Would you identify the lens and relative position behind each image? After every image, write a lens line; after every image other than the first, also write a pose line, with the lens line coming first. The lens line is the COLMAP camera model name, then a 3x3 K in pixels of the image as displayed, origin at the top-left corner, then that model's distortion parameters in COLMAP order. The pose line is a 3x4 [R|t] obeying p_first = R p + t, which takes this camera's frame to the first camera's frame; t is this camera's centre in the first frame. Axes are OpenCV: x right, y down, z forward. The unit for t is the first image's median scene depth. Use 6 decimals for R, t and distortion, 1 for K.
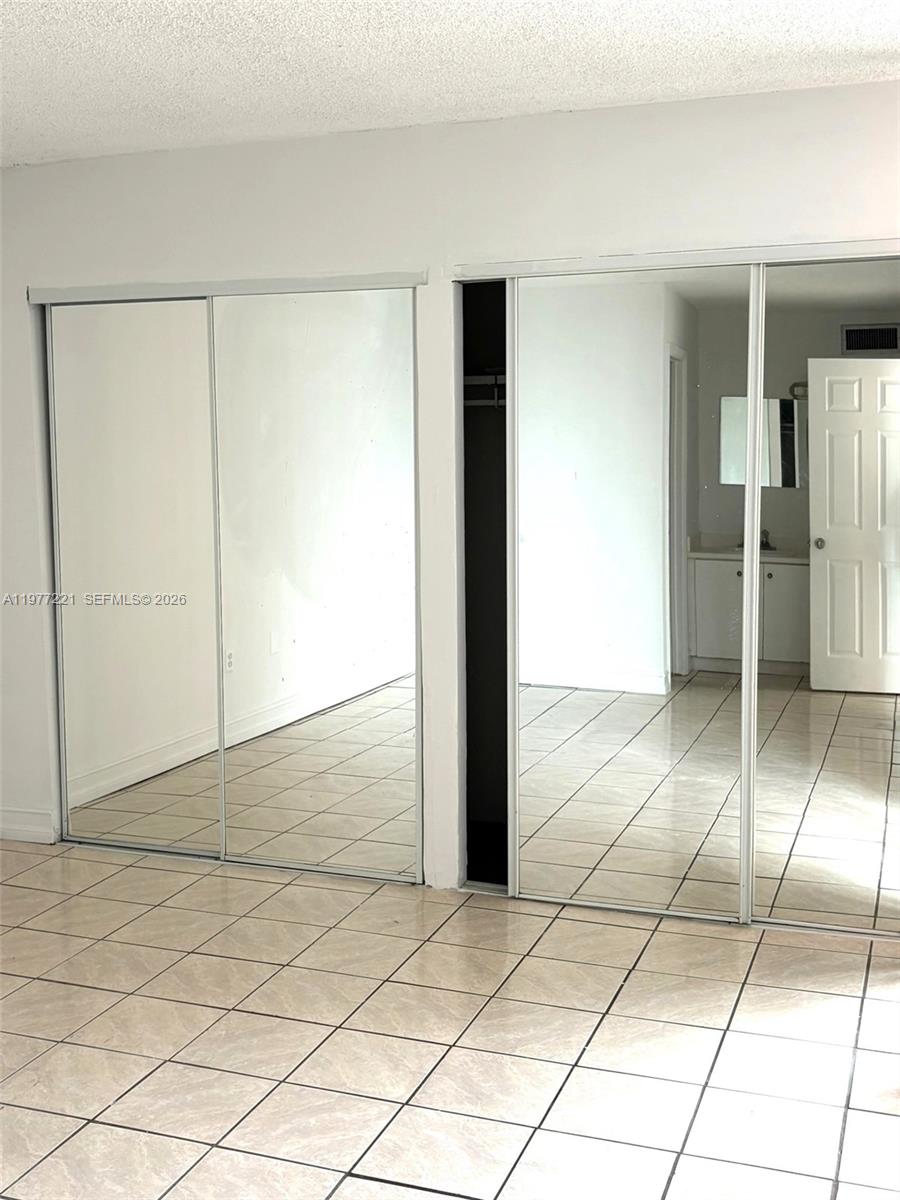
lens RADIAL K [[1322.7, 0, 456.1], [0, 1322.7, 605.9], [0, 0, 1]] dist [0.074082, 0.000000]
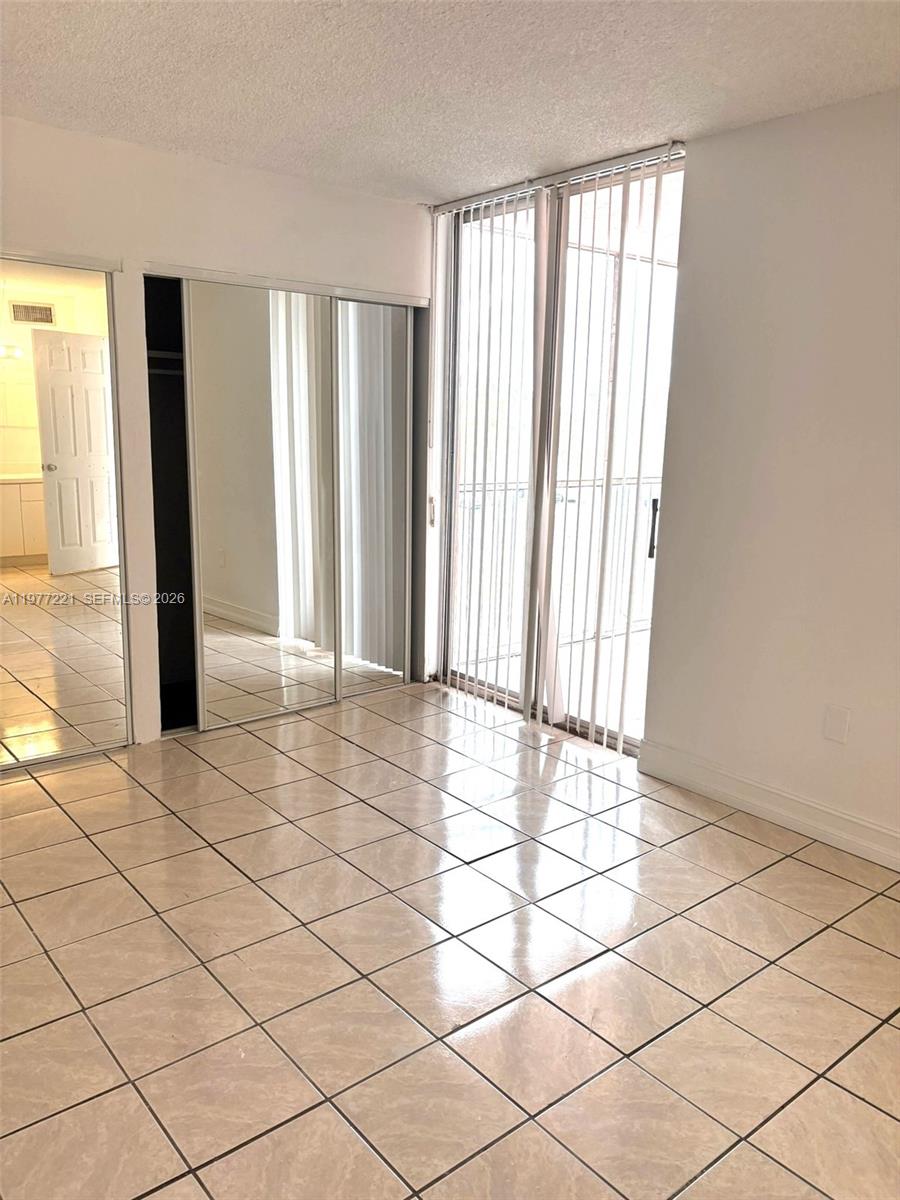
lens RADIAL K [[915.1, 0, 453.4], [0, 915.1, 625.4], [0, 0, 1]] dist [0.003054, 0.024806]
pose [[0.515699, -0.186062, 0.836323, -0.637321], [0.068578, 0.981967, 0.176178, -0.047639], [-0.854021, -0.033502, 0.519159, 0.274537]]
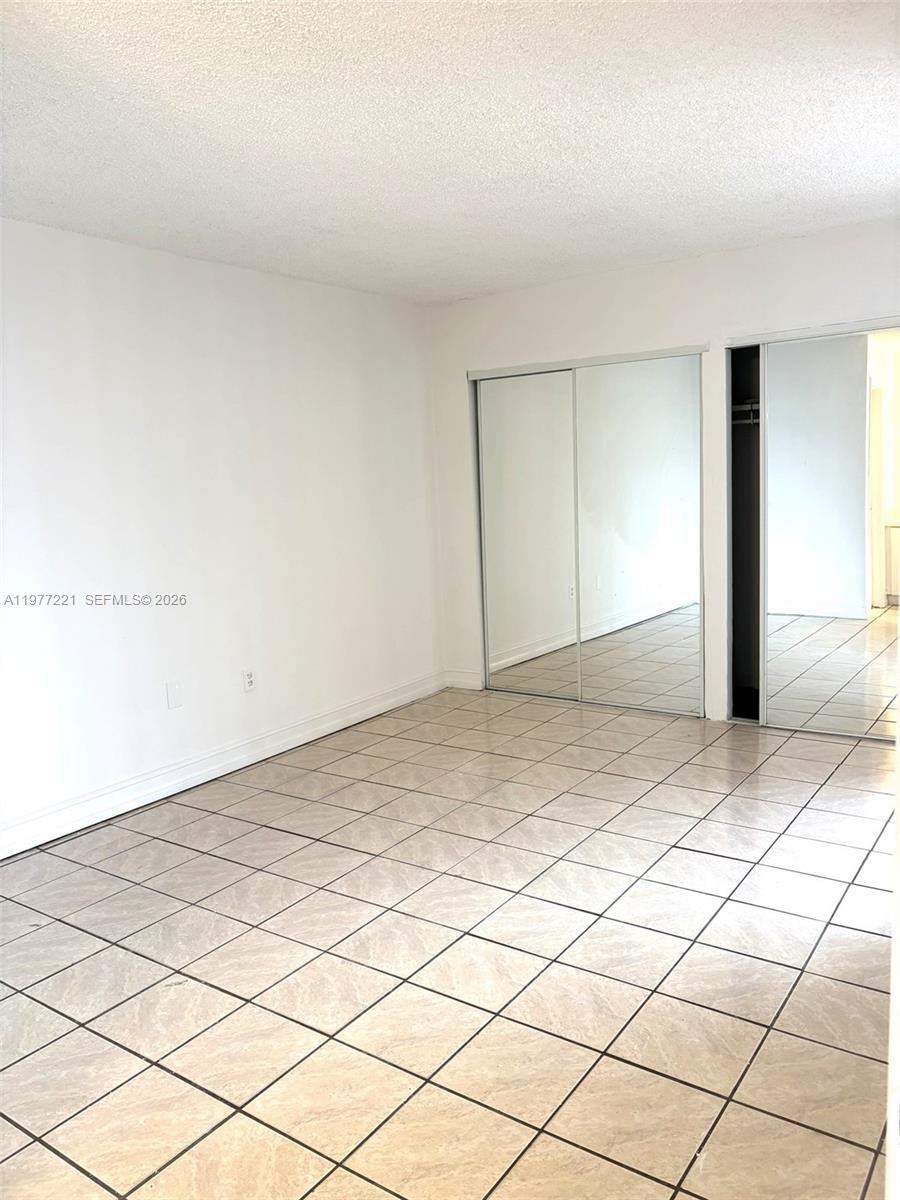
lens RADIAL K [[915.1, 0, 440.1], [0, 915.1, 600.7], [0, 0, 1]] dist [0.003054, 0.024806]
pose [[0.960504, 0.001106, -0.278264, -0.024874], [0.006760, 0.999604, 0.027309, 0.032815], [0.278184, -0.028111, 0.960116, -0.188561]]
